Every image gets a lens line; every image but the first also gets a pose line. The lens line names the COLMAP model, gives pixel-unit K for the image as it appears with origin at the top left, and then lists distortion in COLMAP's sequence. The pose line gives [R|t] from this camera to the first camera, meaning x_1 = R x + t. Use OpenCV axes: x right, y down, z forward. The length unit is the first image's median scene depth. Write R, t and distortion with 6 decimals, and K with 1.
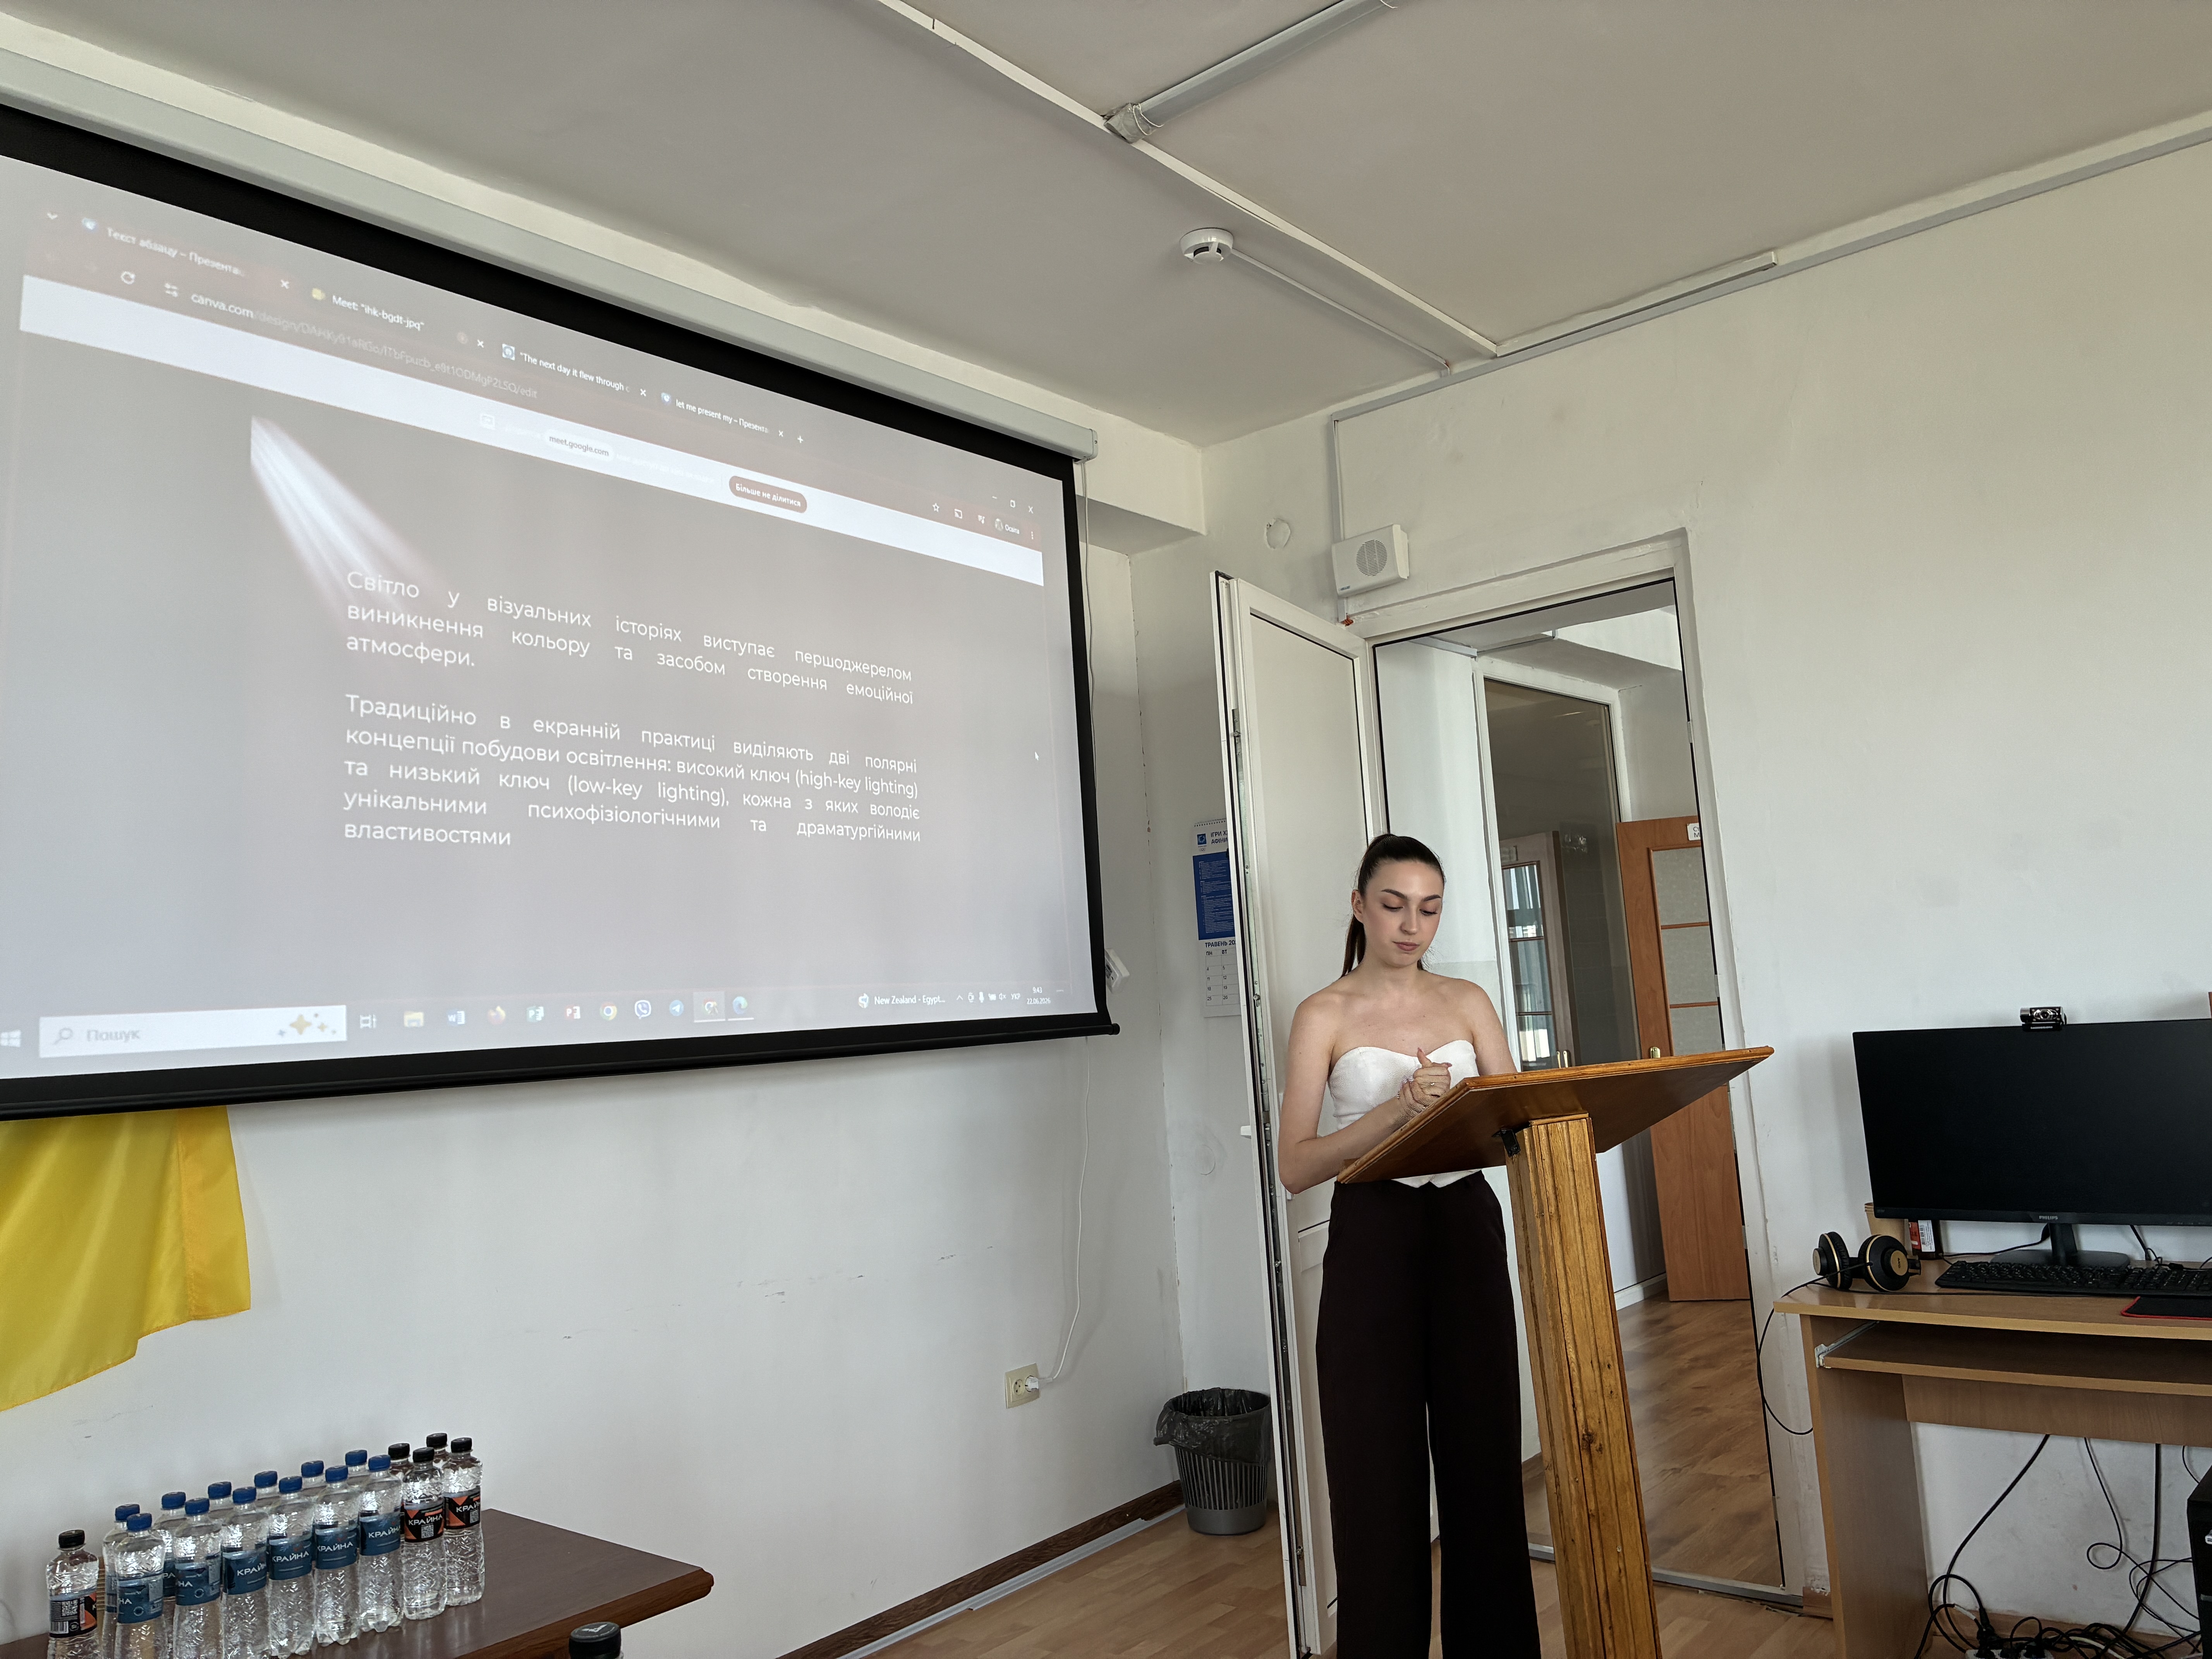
lens RADIAL K [[1672.6, 0, 1100.5], [0, 1672.6, 818.5], [0, 0, 1]] dist [0.008374, -0.037545]
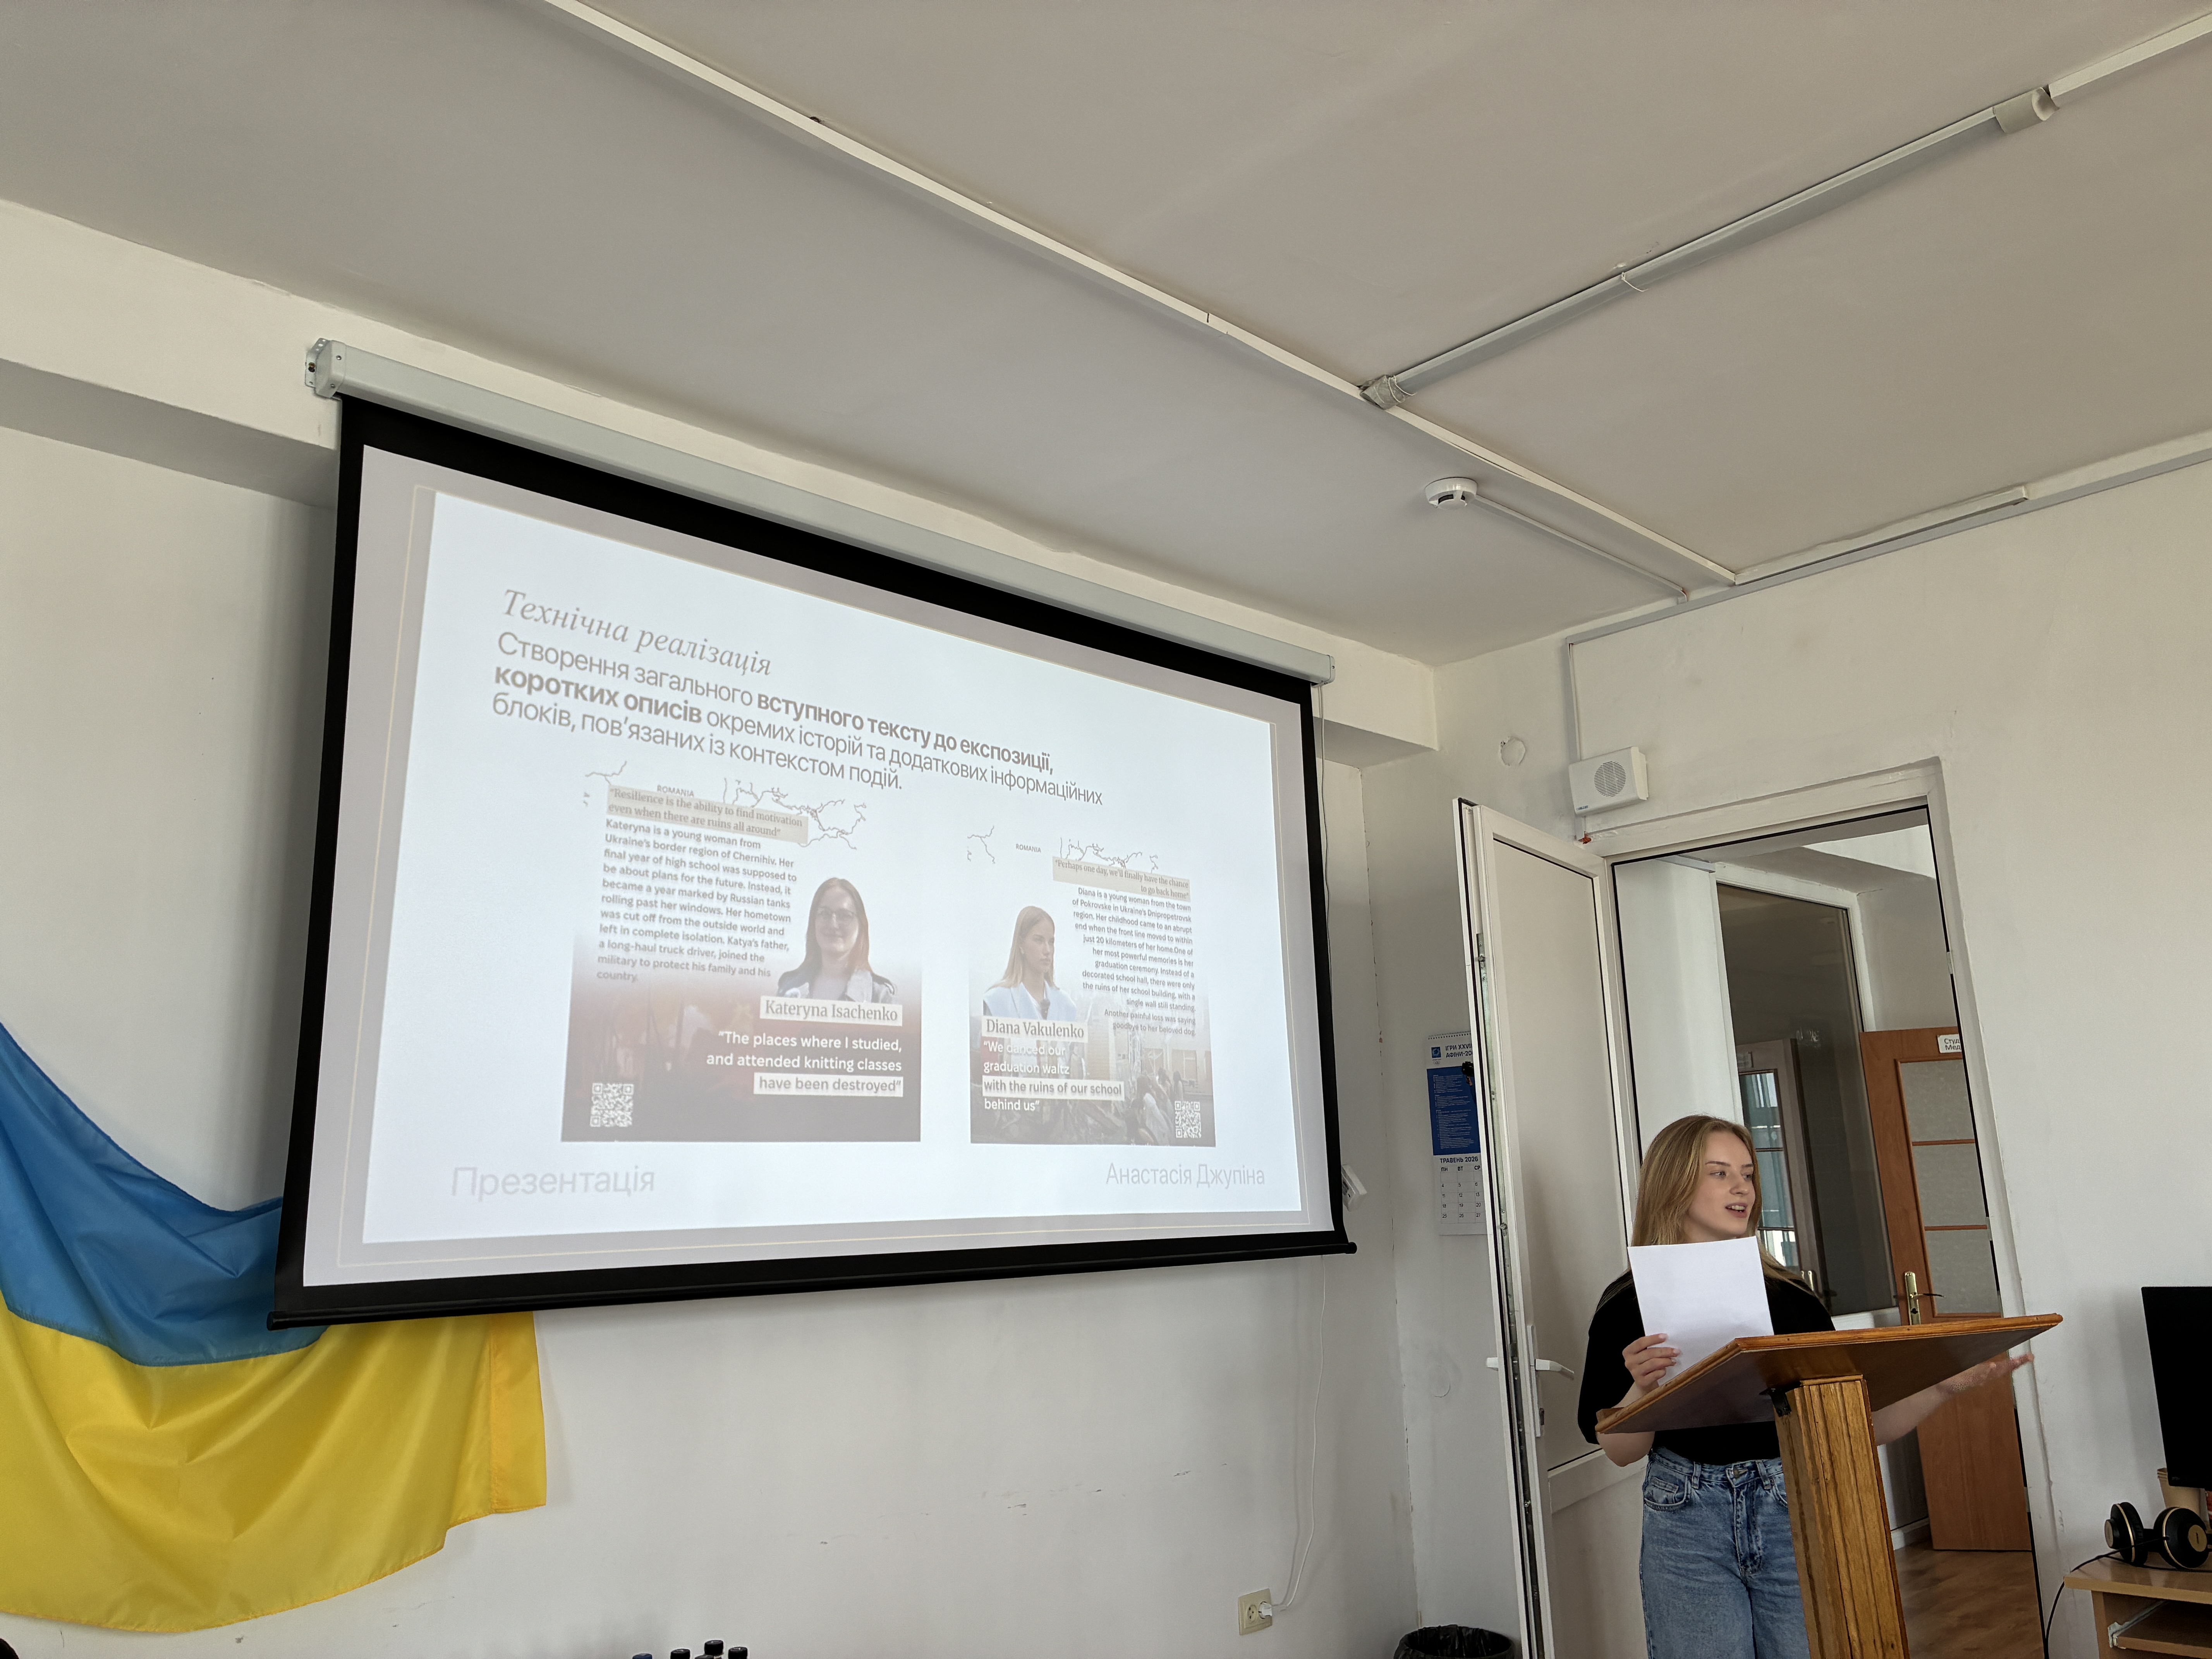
lens RADIAL K [[1672.6, 0, 1088.7], [0, 1672.6, 810.8], [0, 0, 1]] dist [0.008374, -0.037545]
pose [[0.992452, 0.007187, -0.122419, -0.027029], [-0.019593, 0.994750, -0.100442, -0.029989], [0.121055, 0.102082, 0.987383, -0.034090]]
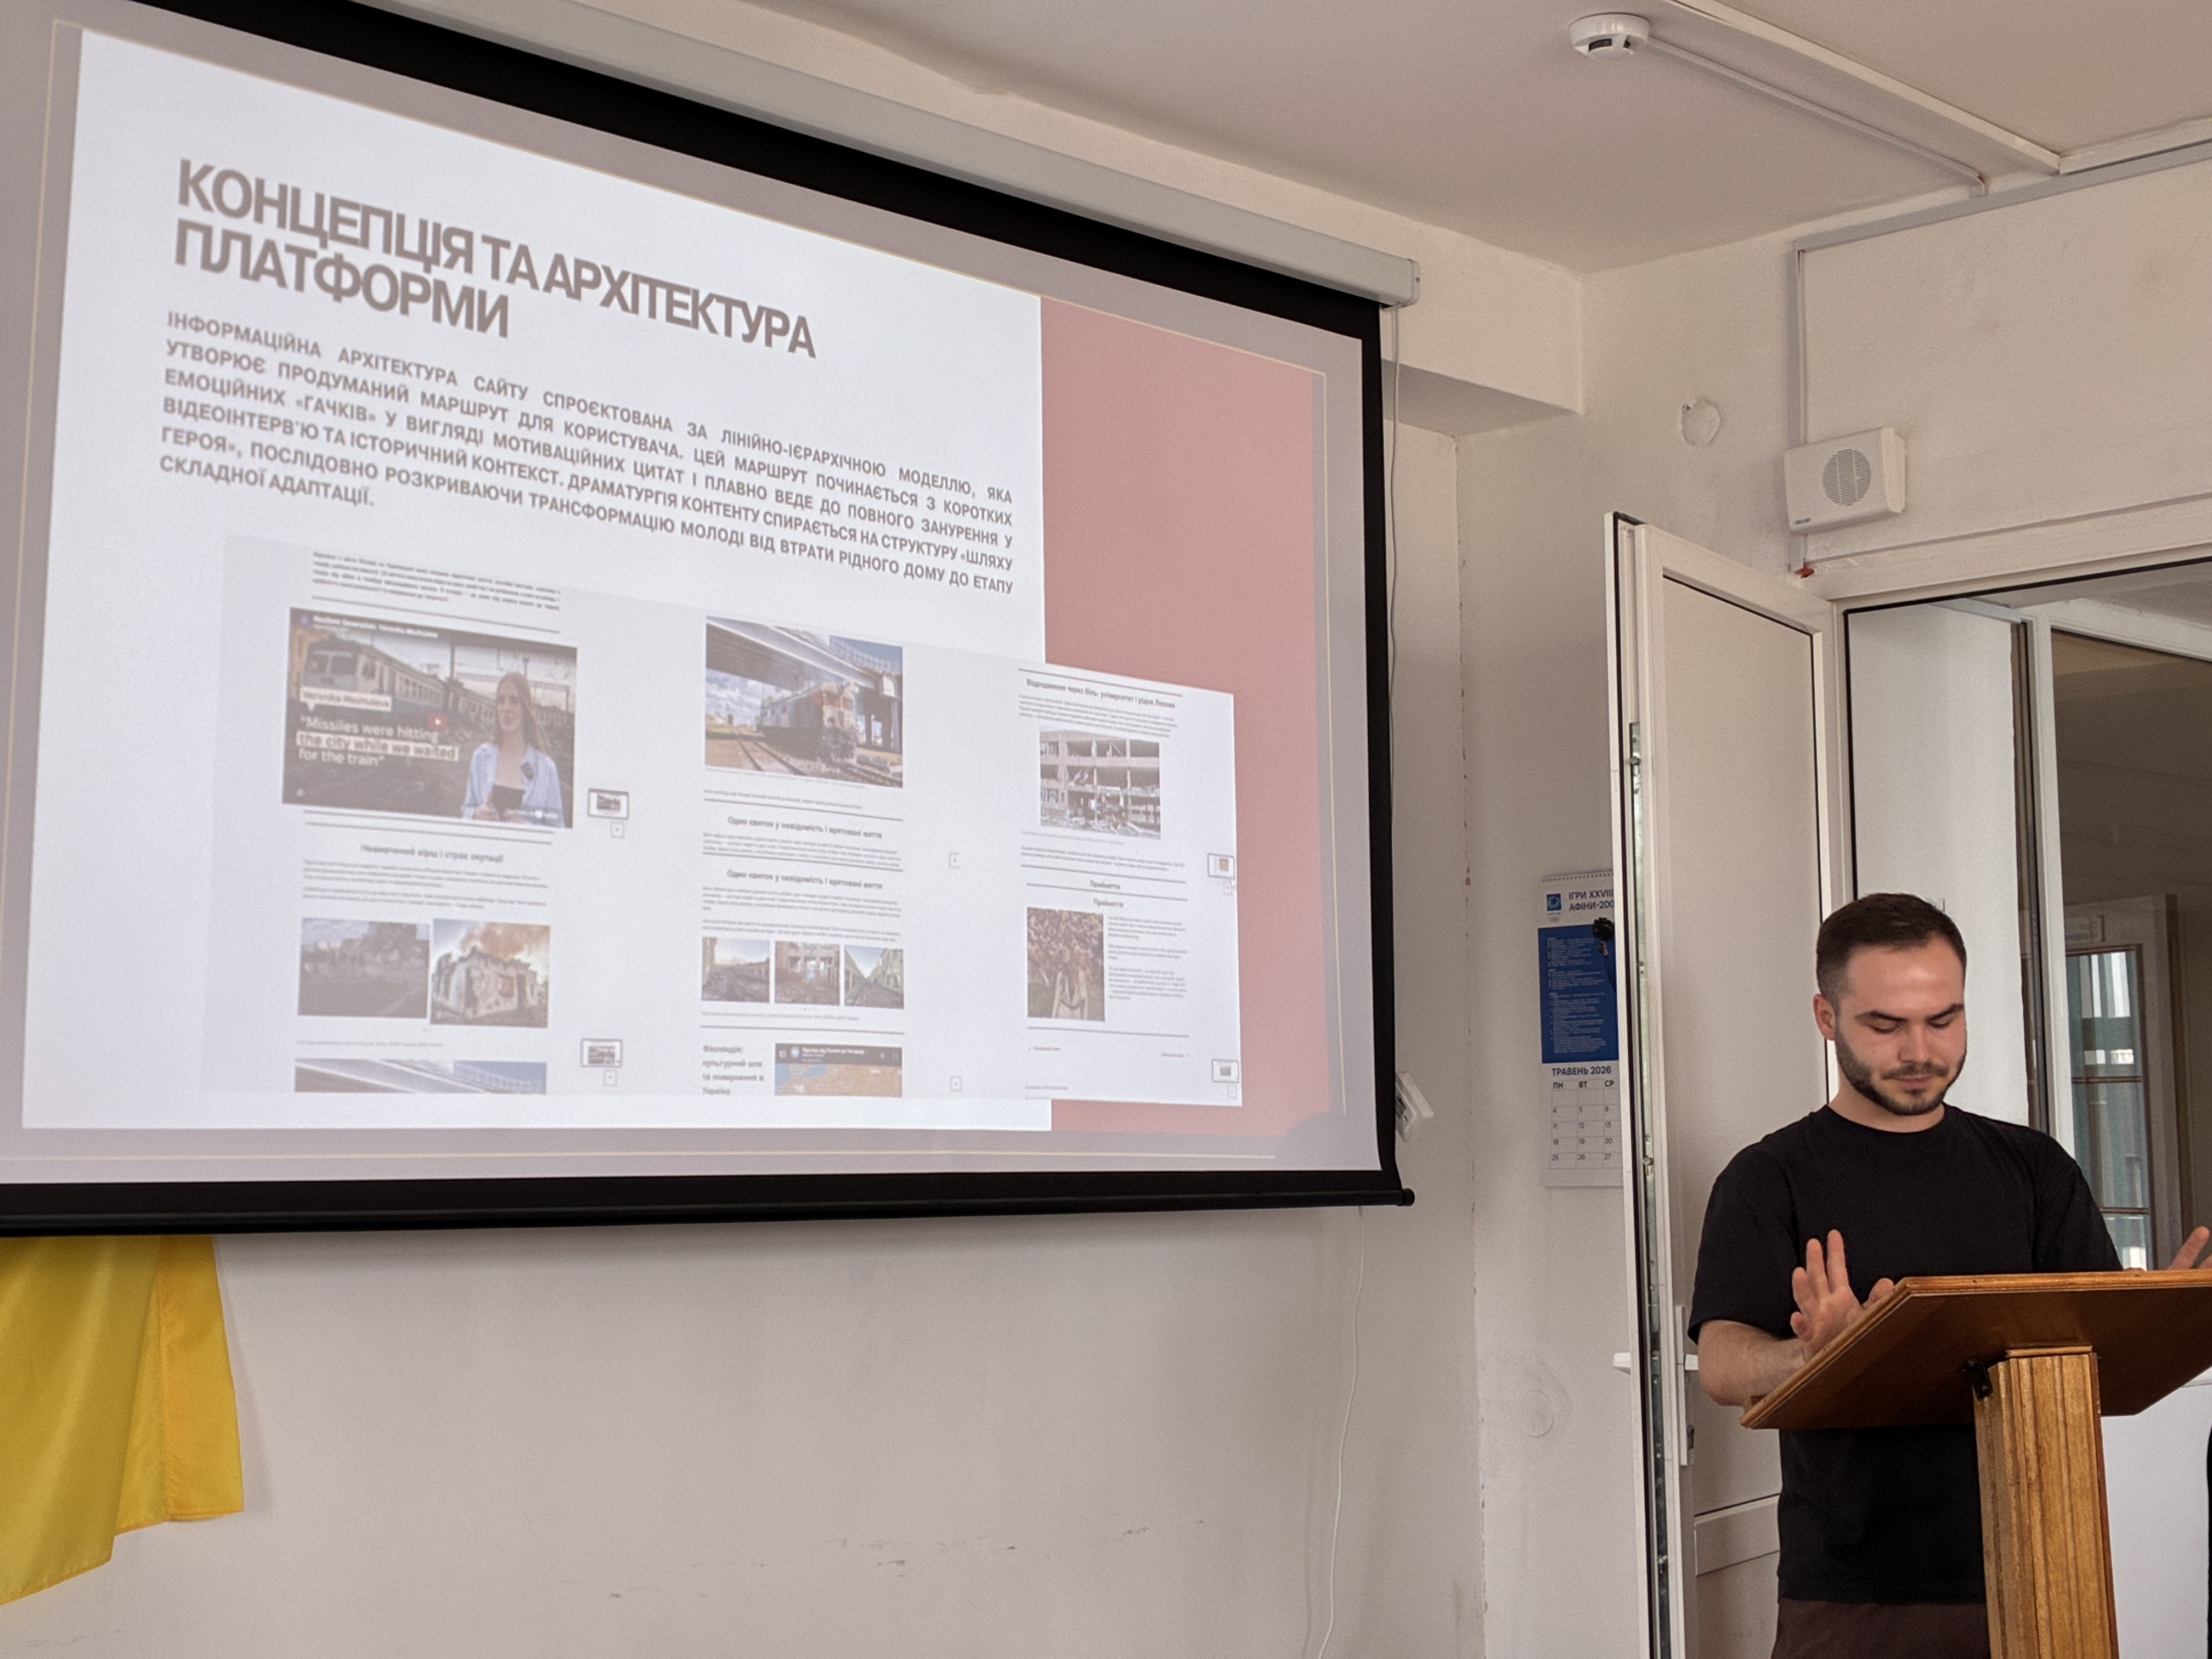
lens RADIAL K [[3434.6, 0, 1099.2], [0, 3434.6, 806.1], [0, 0, 1]] dist [0.032475, 0.000000]
pose [[0.996910, 0.044839, -0.064492, -0.031408], [-0.044141, 0.998951, 0.012205, -0.035821], [0.064971, -0.009321, 0.997844, -0.331108]]
